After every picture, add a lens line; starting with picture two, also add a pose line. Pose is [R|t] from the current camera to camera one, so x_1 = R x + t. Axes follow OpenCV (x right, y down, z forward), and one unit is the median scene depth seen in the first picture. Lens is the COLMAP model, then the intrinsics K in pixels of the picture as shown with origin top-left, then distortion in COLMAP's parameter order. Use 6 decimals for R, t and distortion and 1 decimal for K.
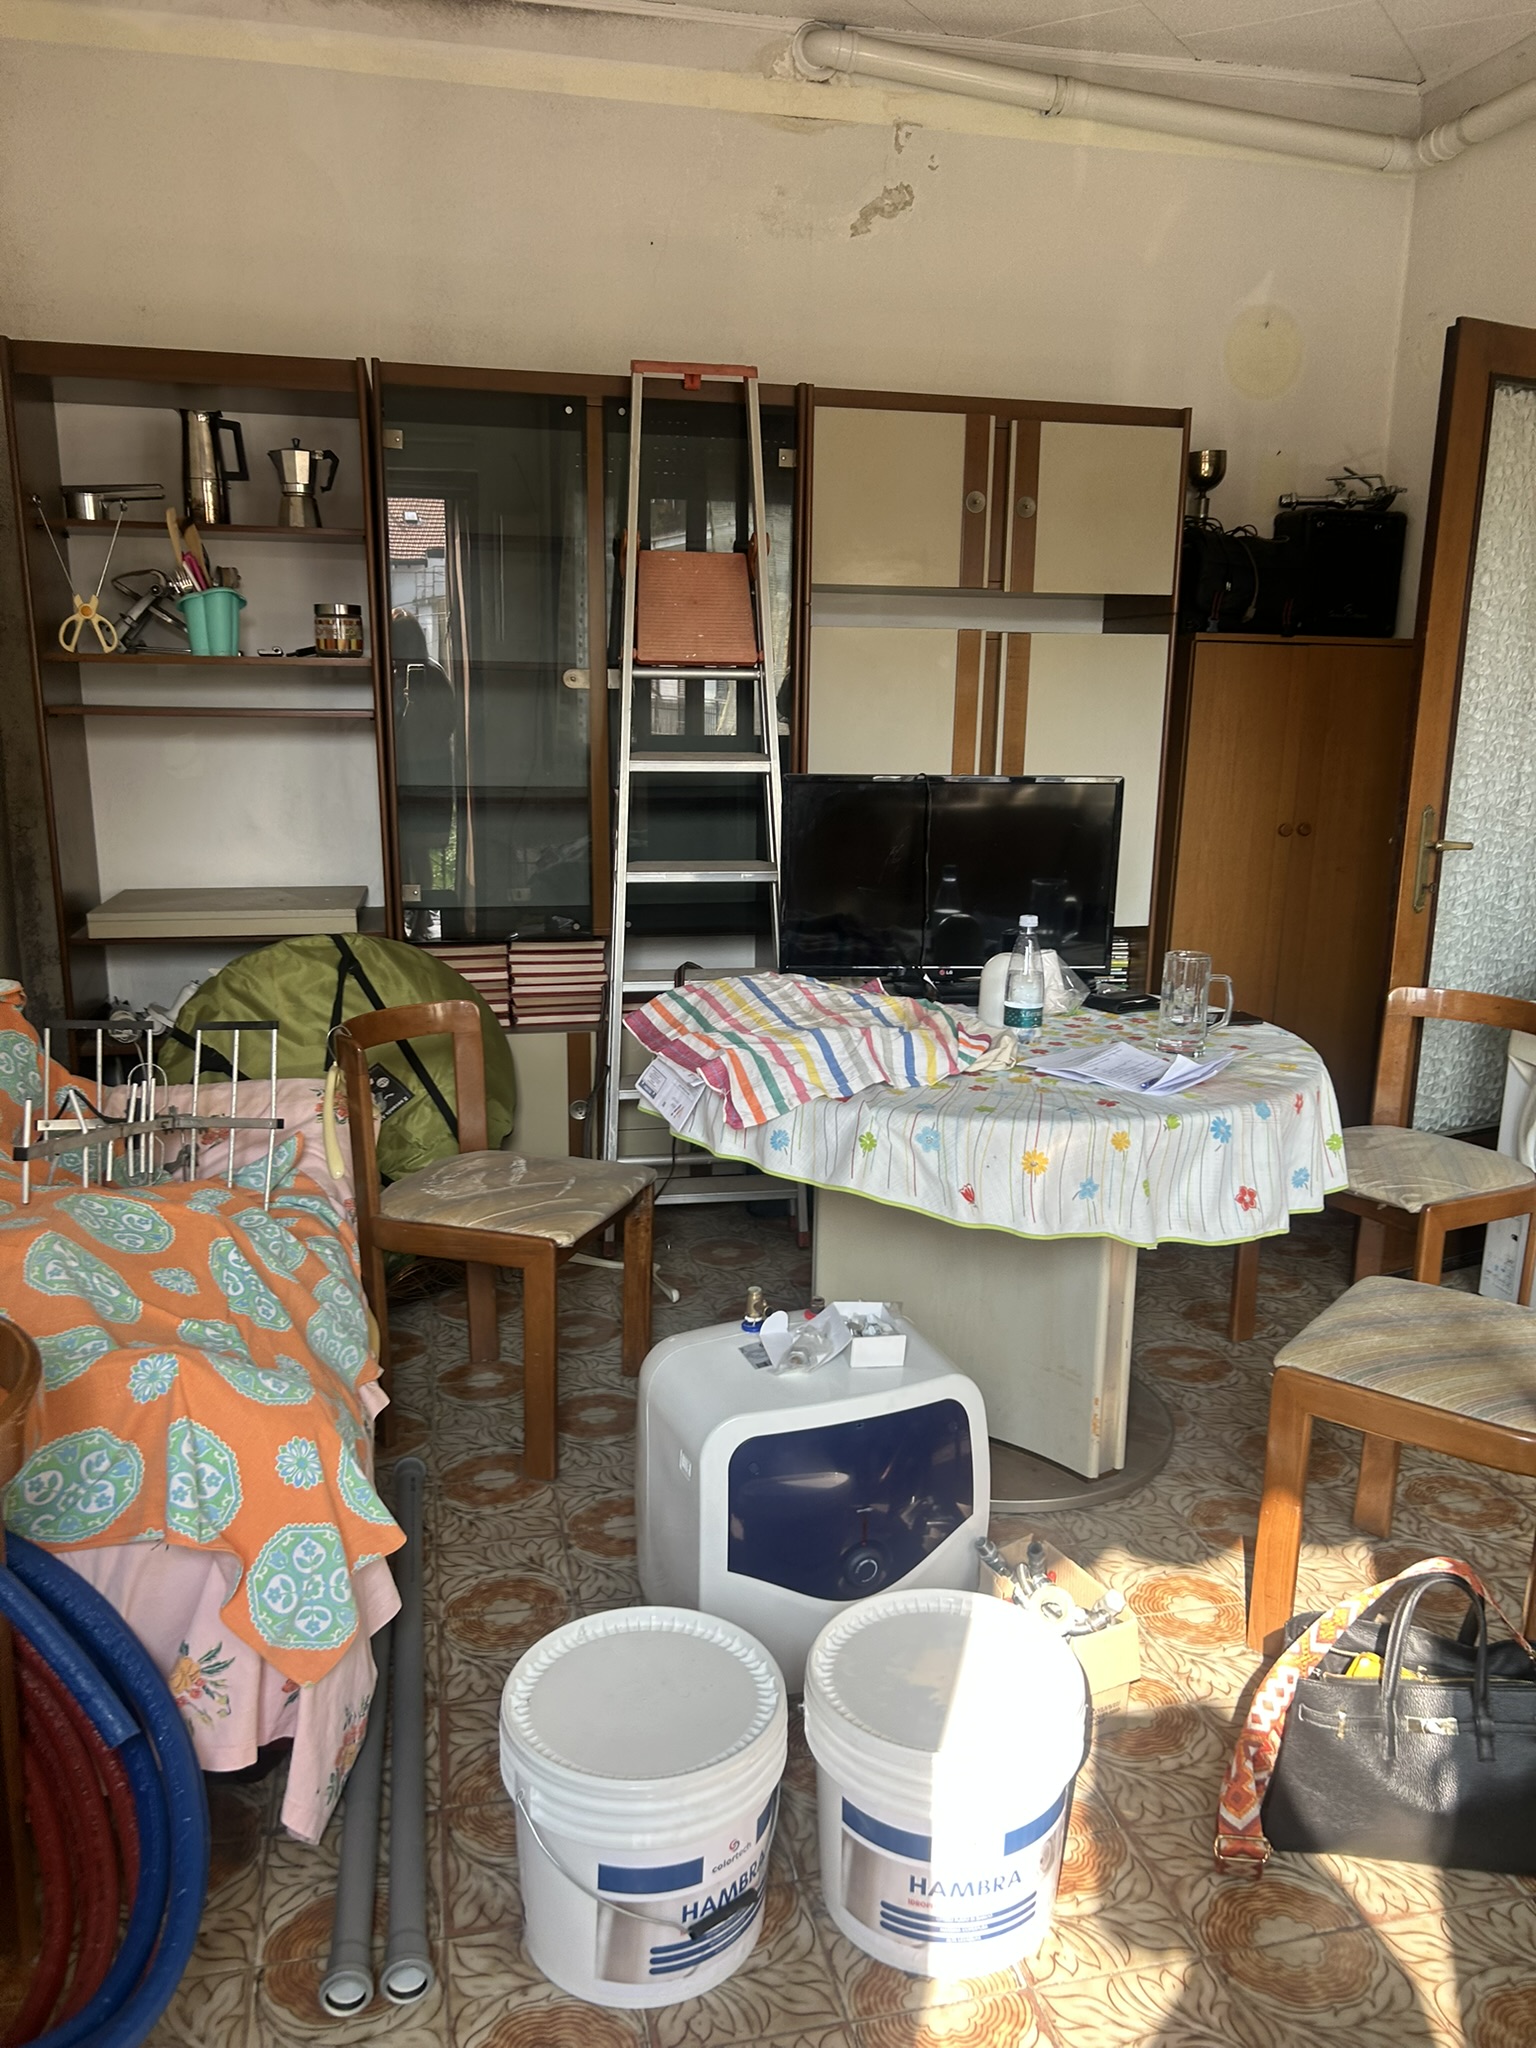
lens RADIAL K [[1544.6, 0, 758.4], [0, 1544.6, 1022.5], [0, 0, 1]] dist [0.048770, -0.048280]
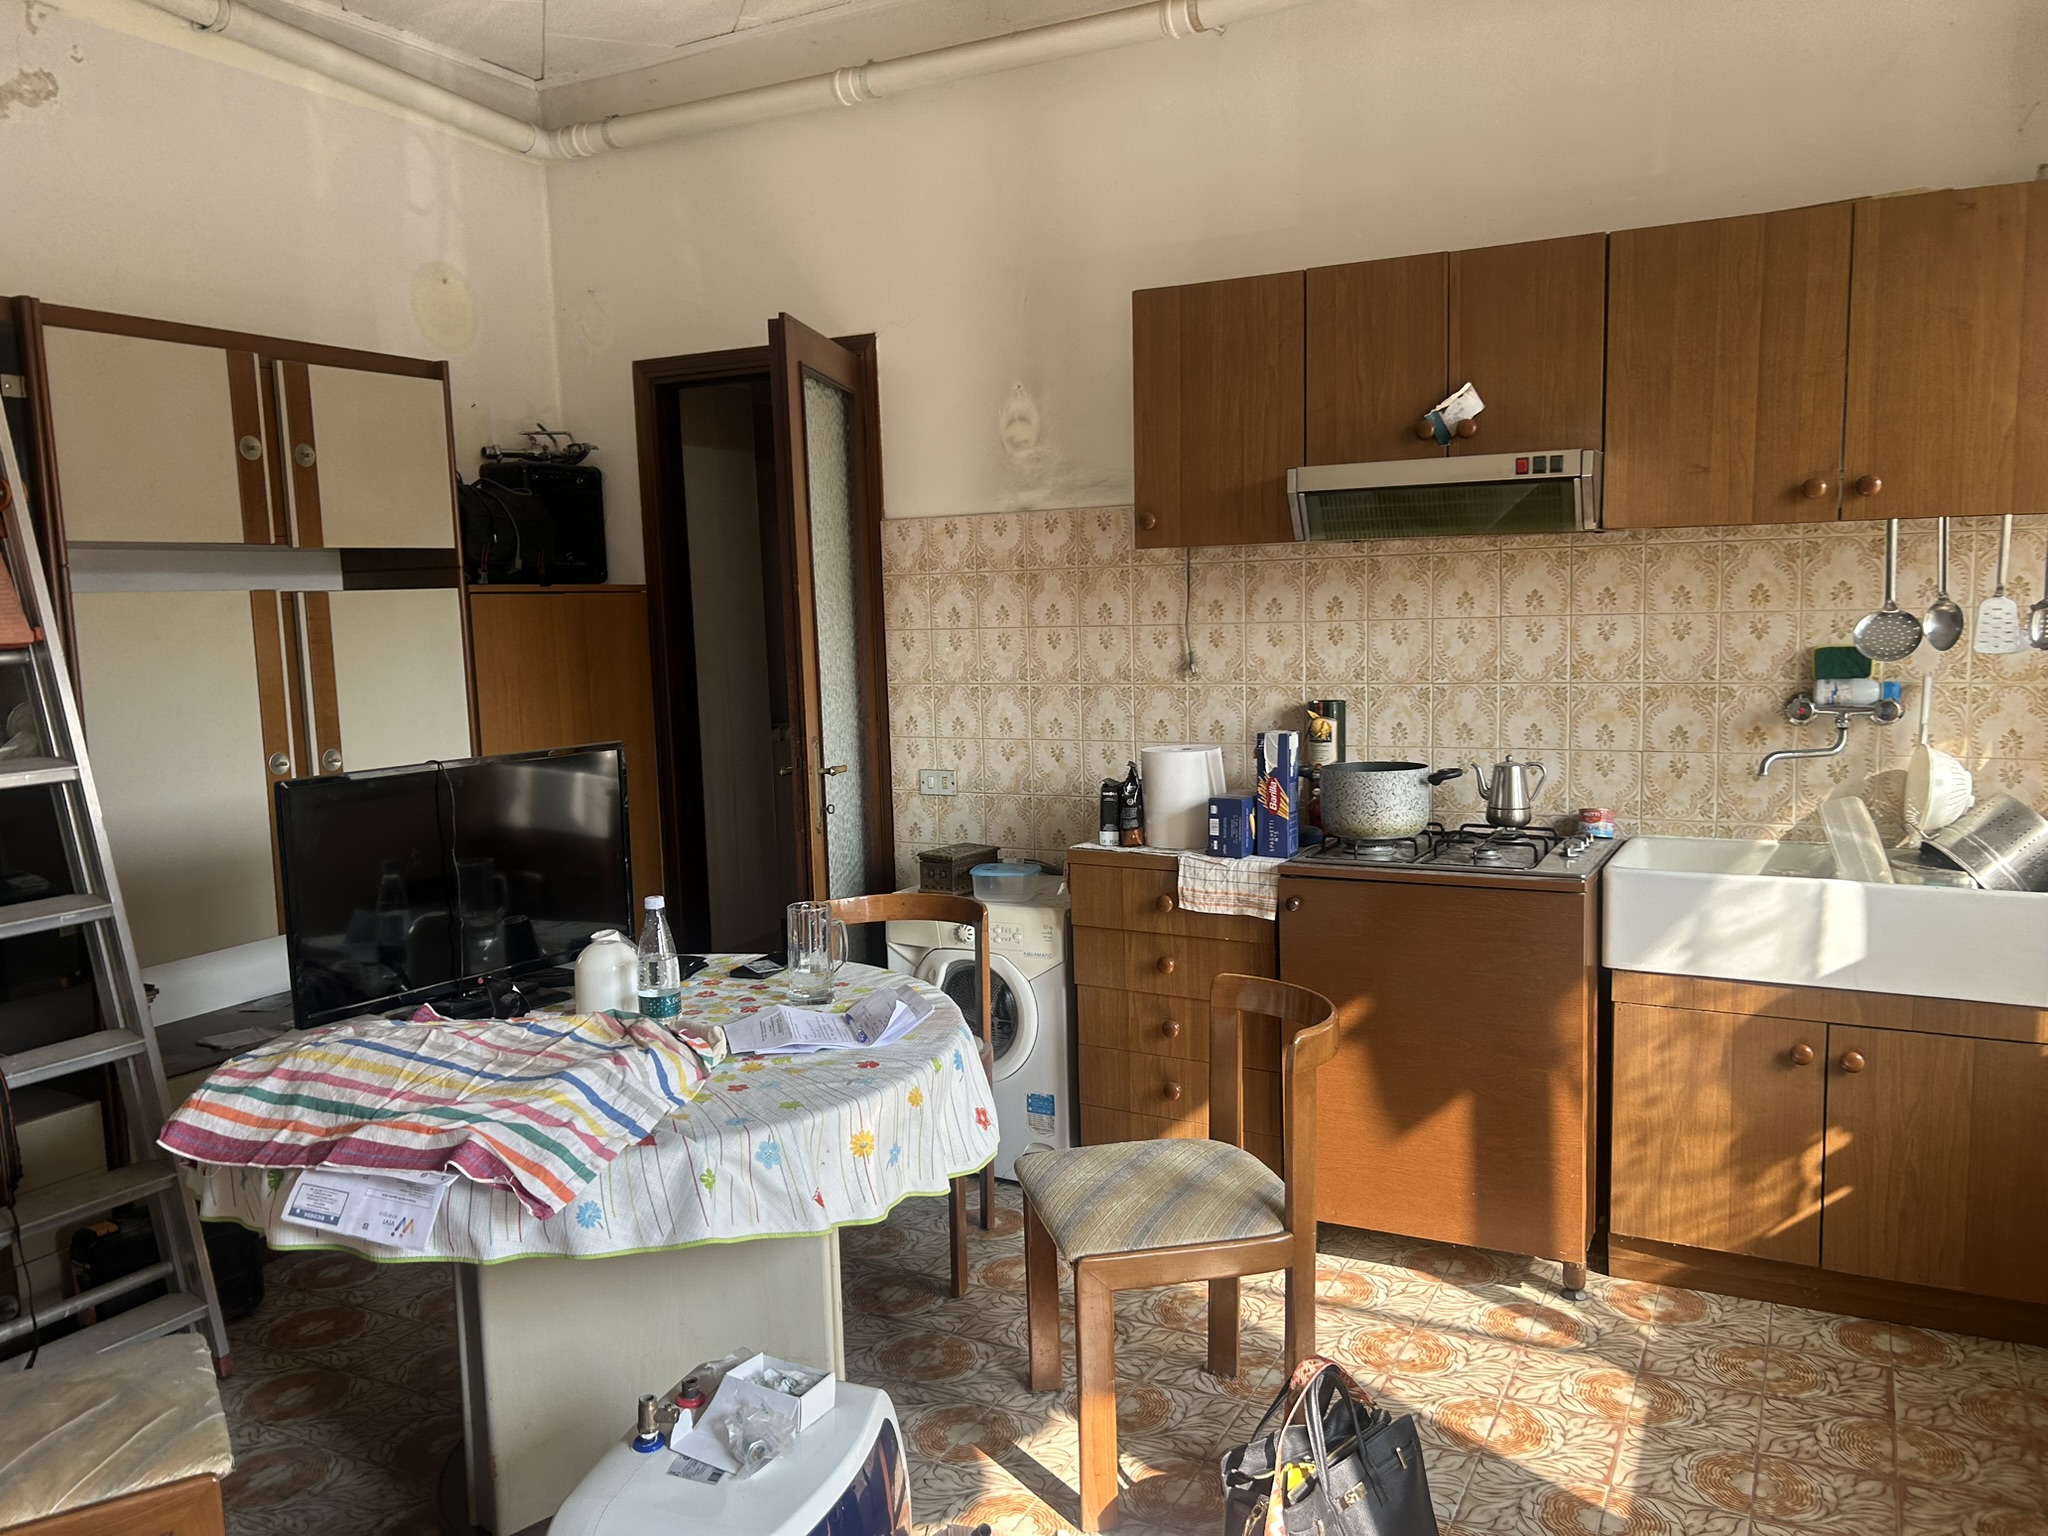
lens RADIAL K [[1544.6, 0, 1016.6], [0, 1544.6, 772.4], [0, 0, 1]] dist [0.048770, -0.048280]
pose [[0.654500, -0.124131, 0.745803, -0.278359], [0.201924, 0.979298, -0.014210, -0.063898], [-0.728599, 0.159896, 0.666015, 0.149484]]
